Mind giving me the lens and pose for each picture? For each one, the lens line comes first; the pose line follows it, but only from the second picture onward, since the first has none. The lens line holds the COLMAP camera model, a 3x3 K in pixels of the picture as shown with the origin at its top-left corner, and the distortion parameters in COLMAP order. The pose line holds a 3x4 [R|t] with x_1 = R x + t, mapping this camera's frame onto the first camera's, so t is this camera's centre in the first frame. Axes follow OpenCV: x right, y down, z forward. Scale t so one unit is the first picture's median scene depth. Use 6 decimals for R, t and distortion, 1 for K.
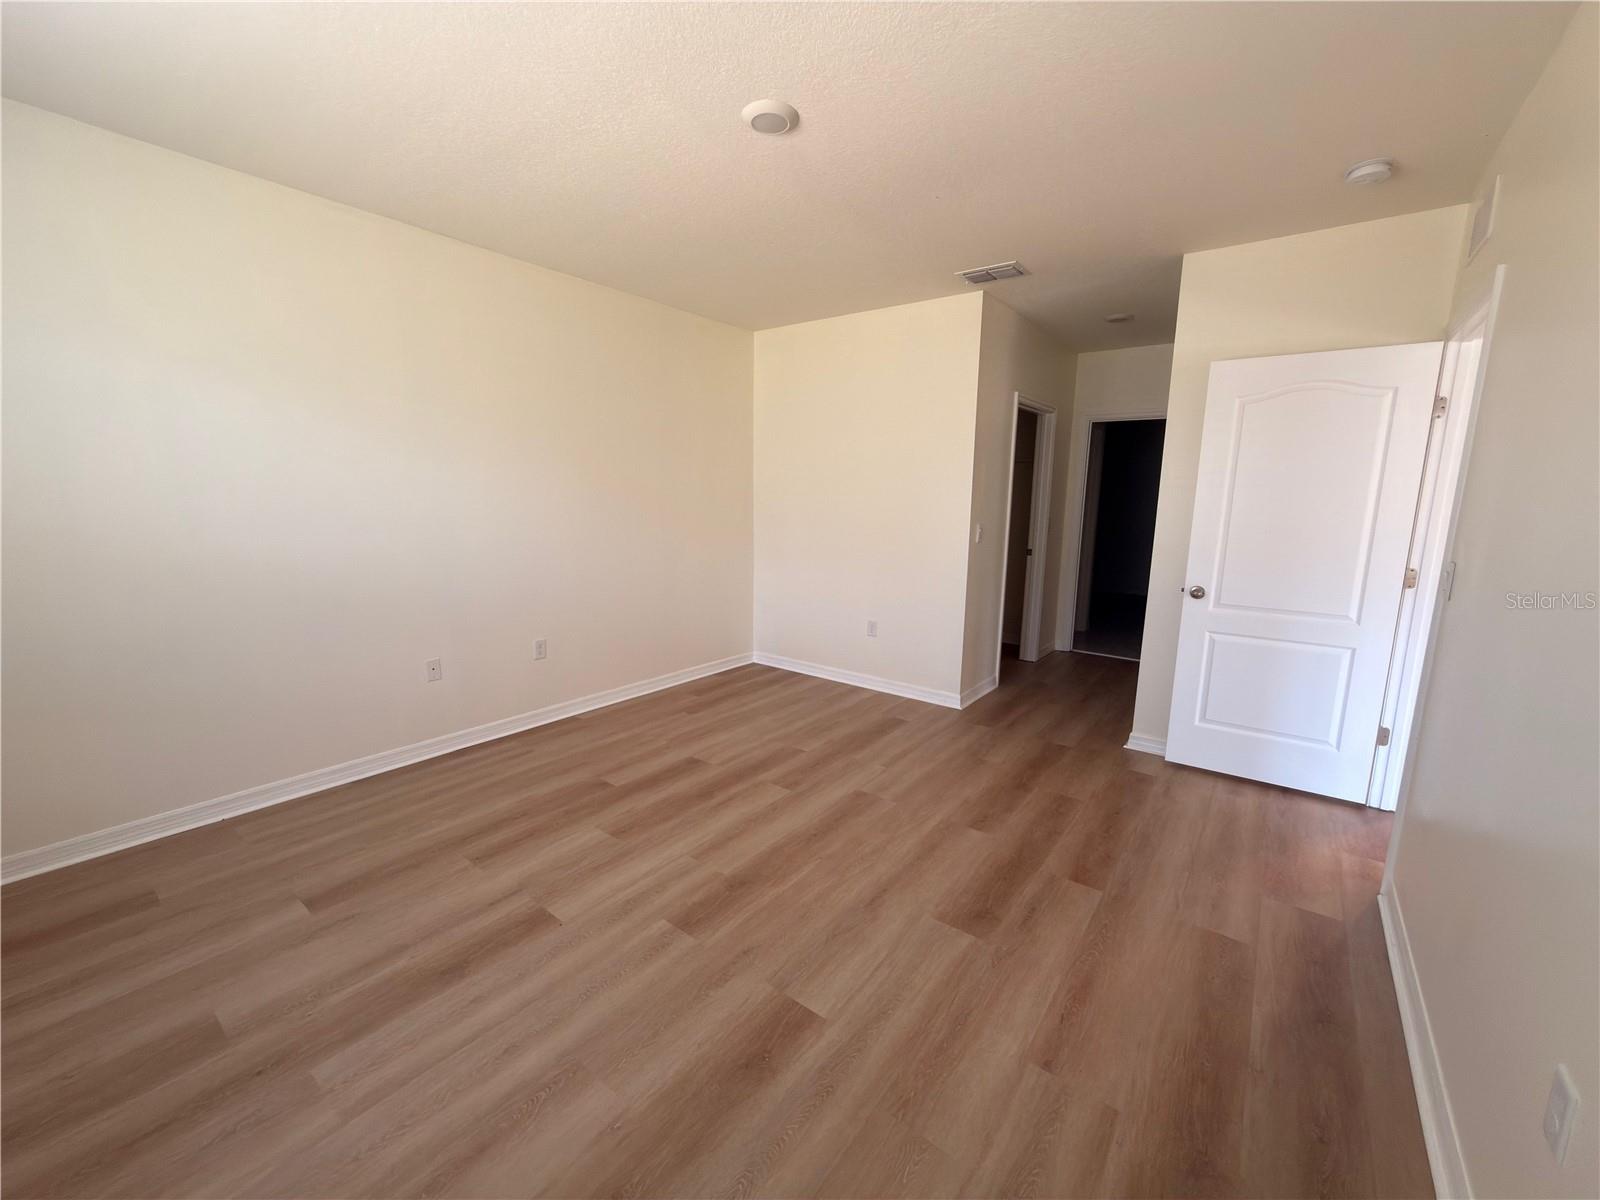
lens RADIAL K [[639.3, 0, 800.0], [0, 639.3, 600.0], [0, 0, 1]] dist [0.001179, 0.000209]
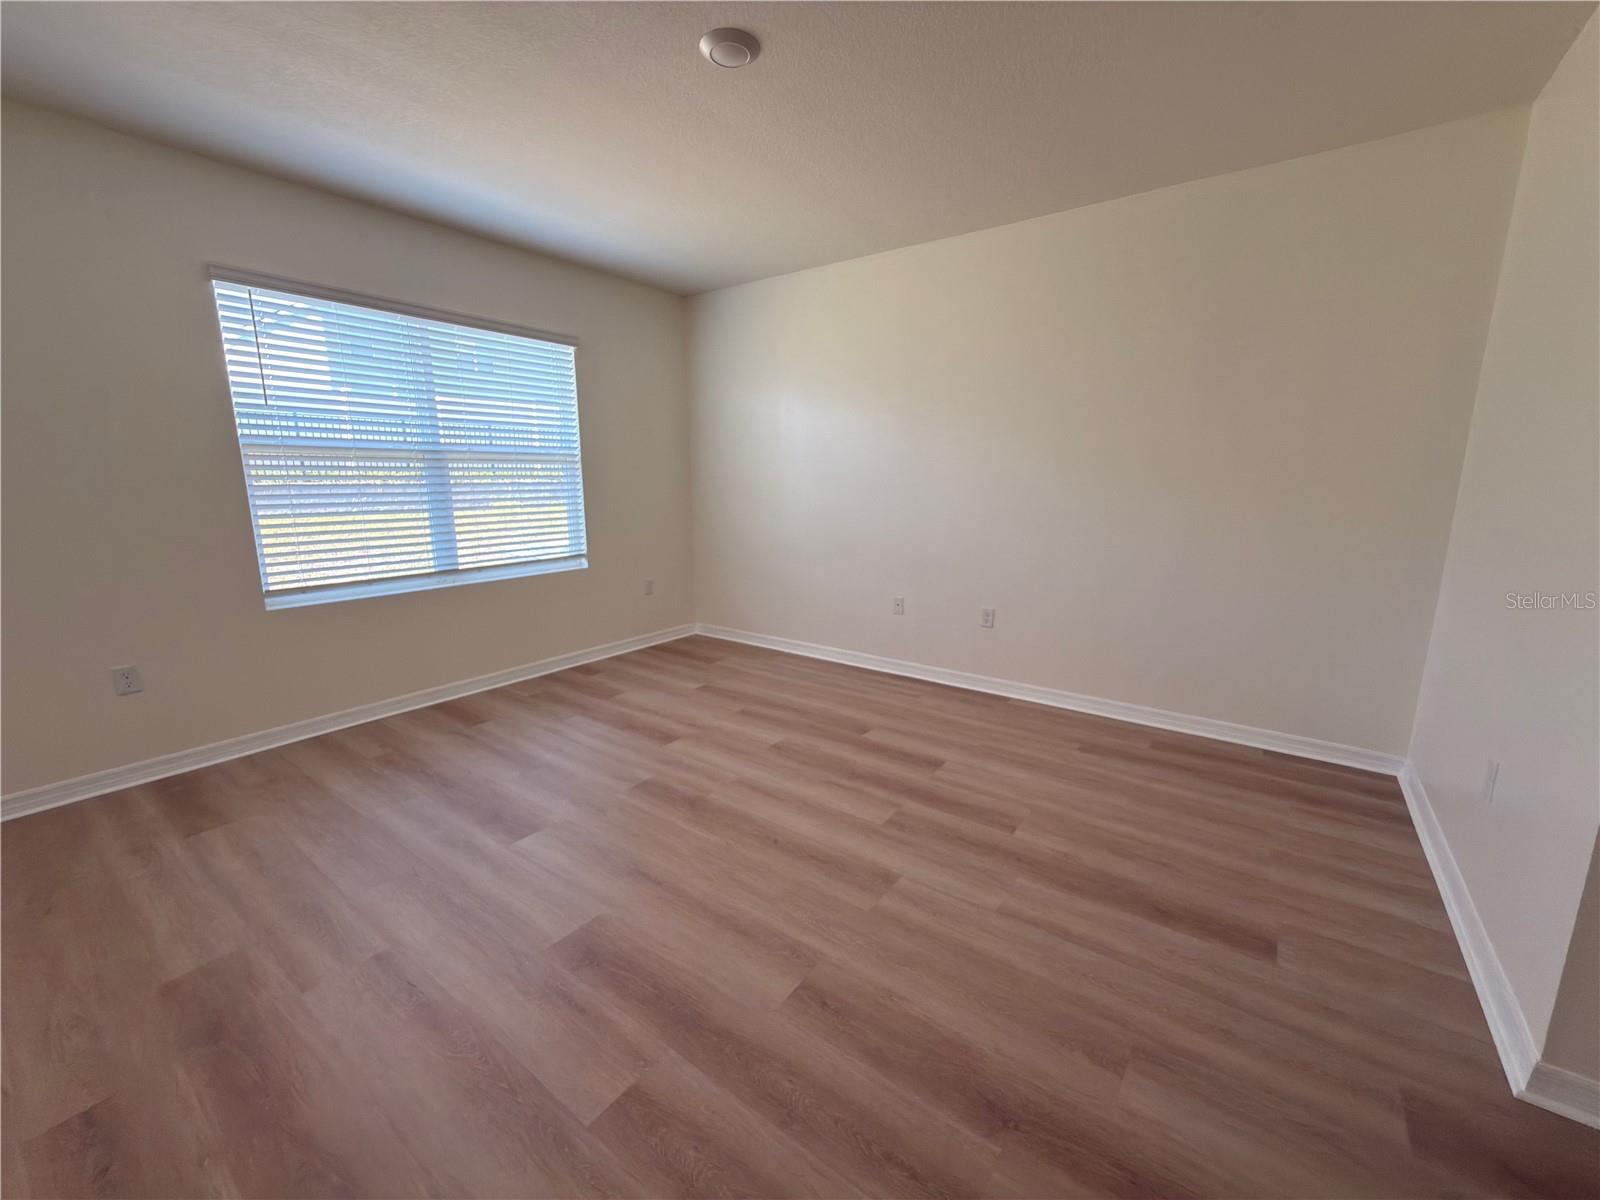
lens RADIAL K [[639.3, 0, 800.0], [0, 639.3, 600.0], [0, 0, 1]] dist [0.001179, 0.000209]
pose [[0.019885, 0.177339, -0.983949, 0.725405], [-0.162602, 0.971615, 0.171830, -0.094790], [0.986491, 0.156575, 0.048156, 0.826143]]
